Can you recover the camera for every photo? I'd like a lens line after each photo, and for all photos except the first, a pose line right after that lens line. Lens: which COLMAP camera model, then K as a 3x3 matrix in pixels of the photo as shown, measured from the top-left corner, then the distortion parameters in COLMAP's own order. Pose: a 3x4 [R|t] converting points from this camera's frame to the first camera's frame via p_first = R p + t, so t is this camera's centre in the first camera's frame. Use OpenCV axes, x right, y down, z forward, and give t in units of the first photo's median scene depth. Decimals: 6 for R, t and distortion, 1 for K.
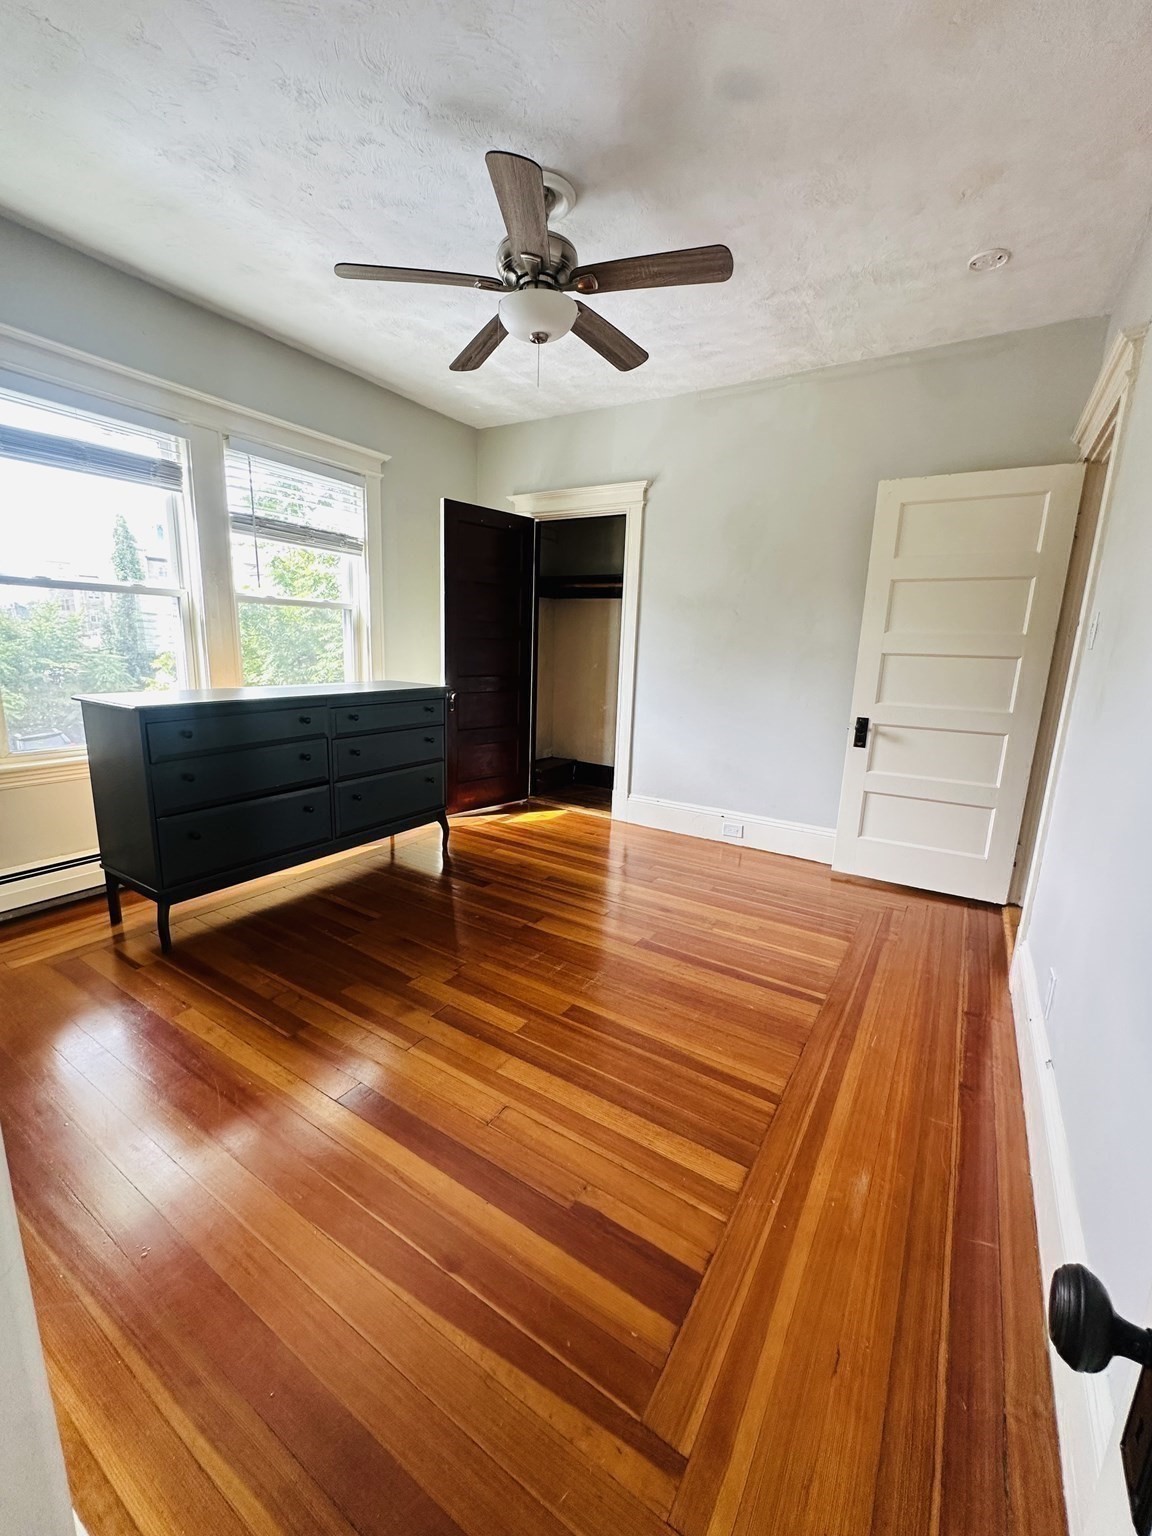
lens RADIAL K [[614.9, 0, 580.0], [0, 614.9, 759.6], [0, 0, 1]] dist [-0.002810, 0.001104]
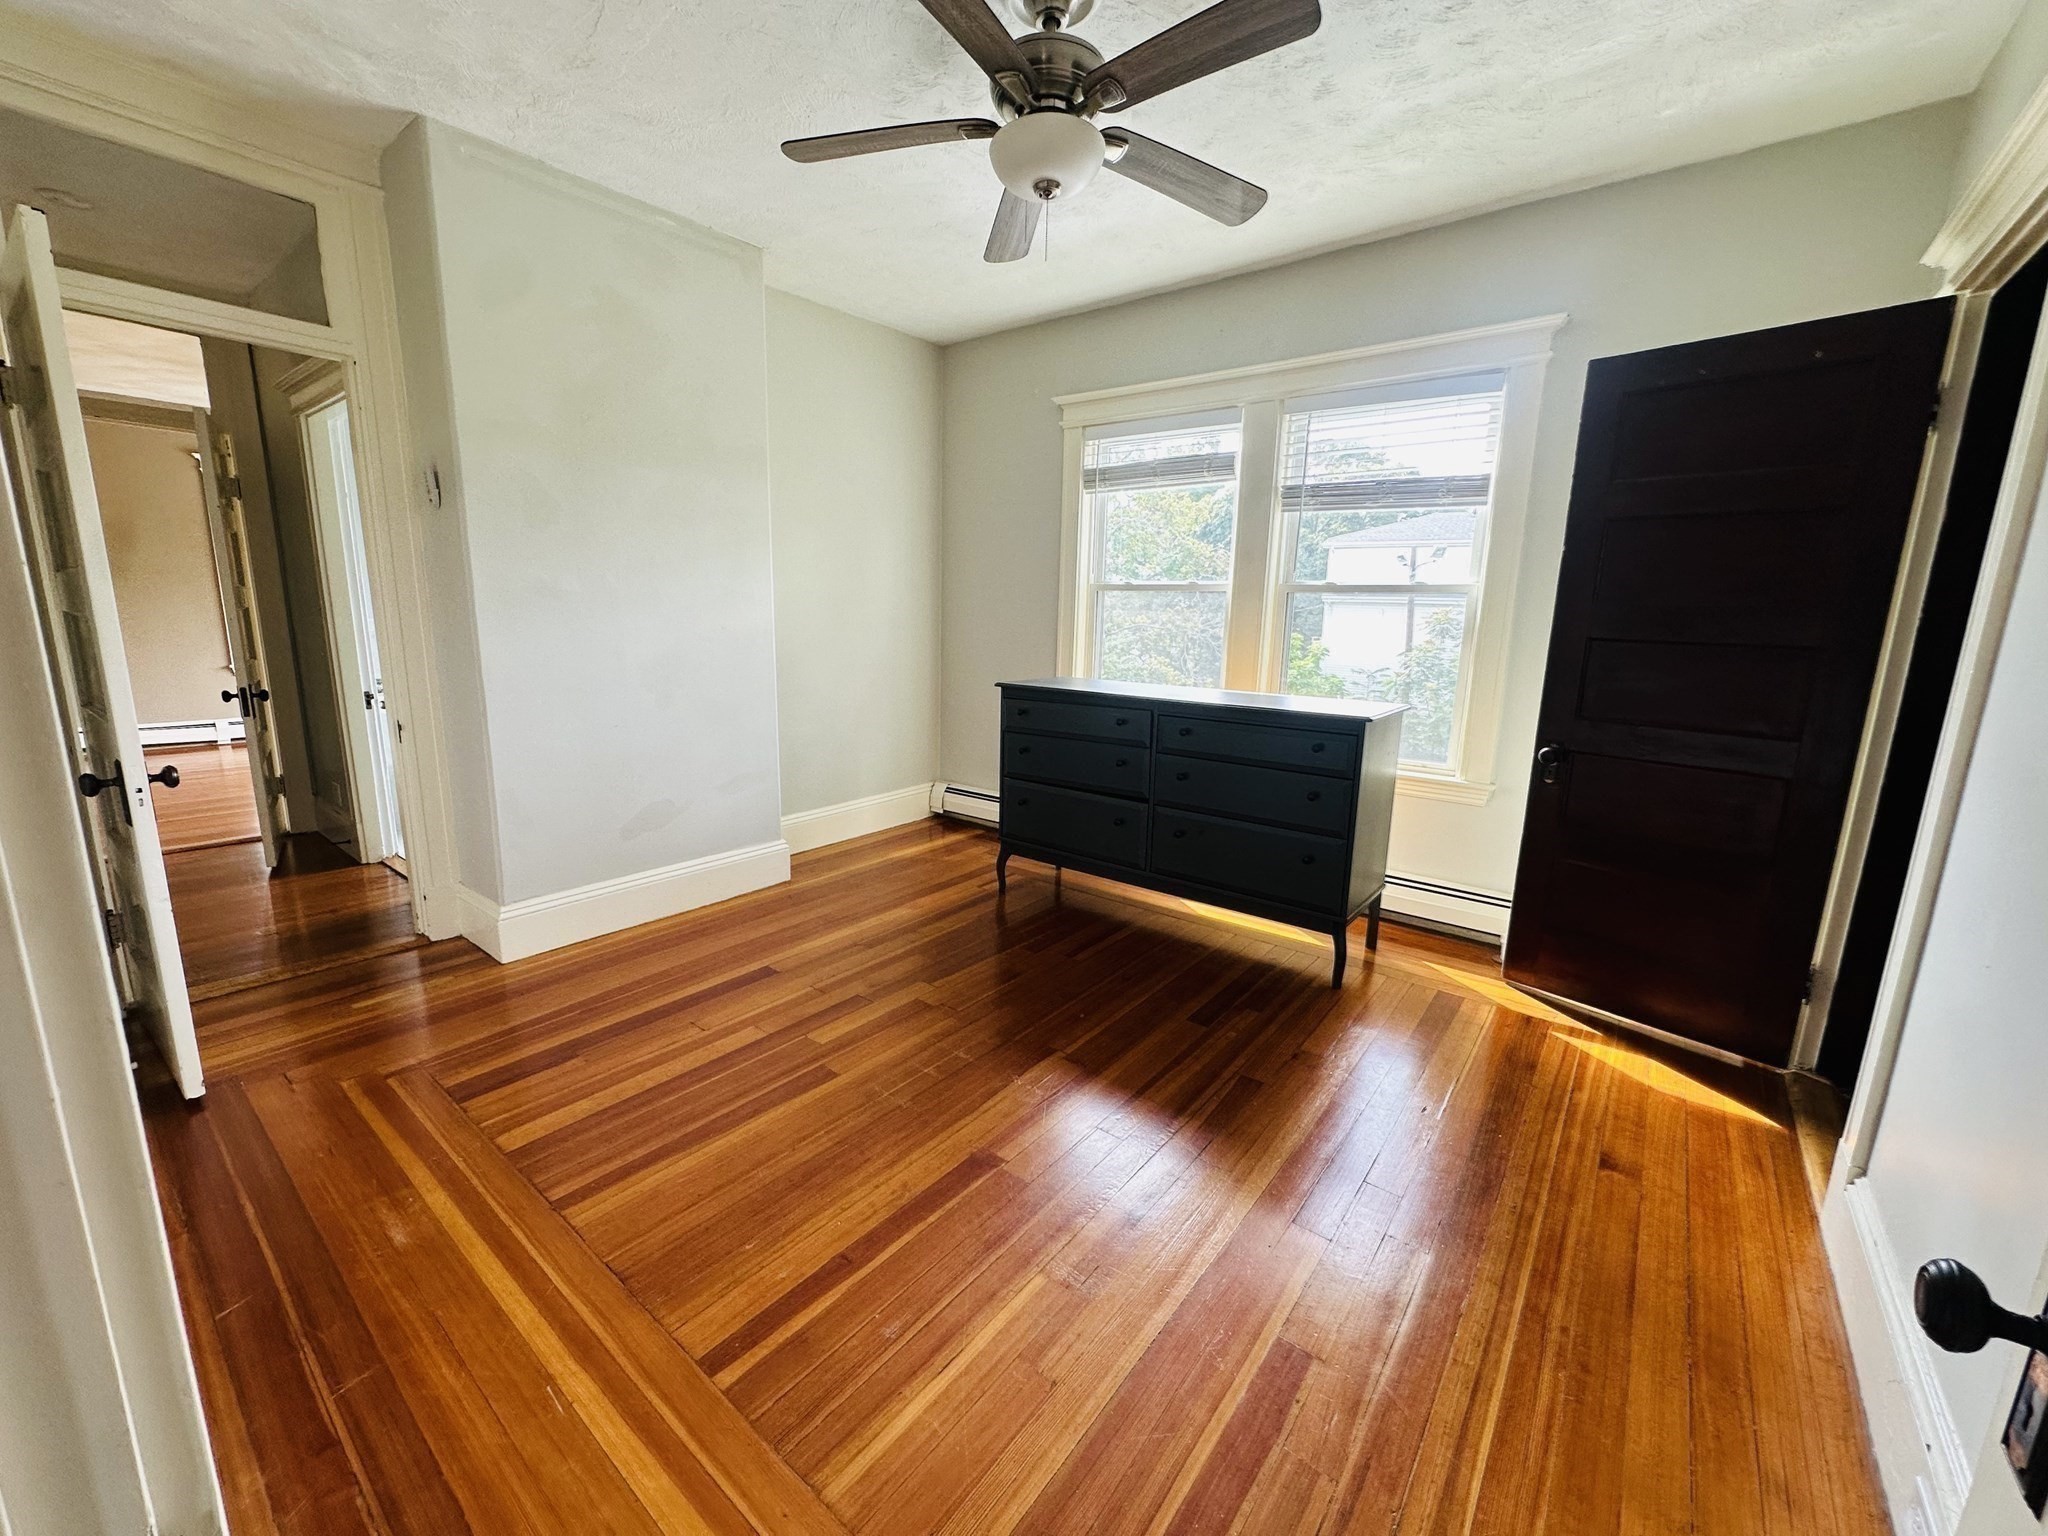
lens RADIAL K [[819.8, 0, 1025.7], [0, 819.8, 764.1], [0, 0, 1]] dist [-0.002810, 0.001104]
pose [[-0.108628, 0.142883, -0.983760, 0.845239], [-0.208481, 0.964334, 0.163082, -0.191658], [0.971975, 0.222811, -0.074966, 1.083845]]
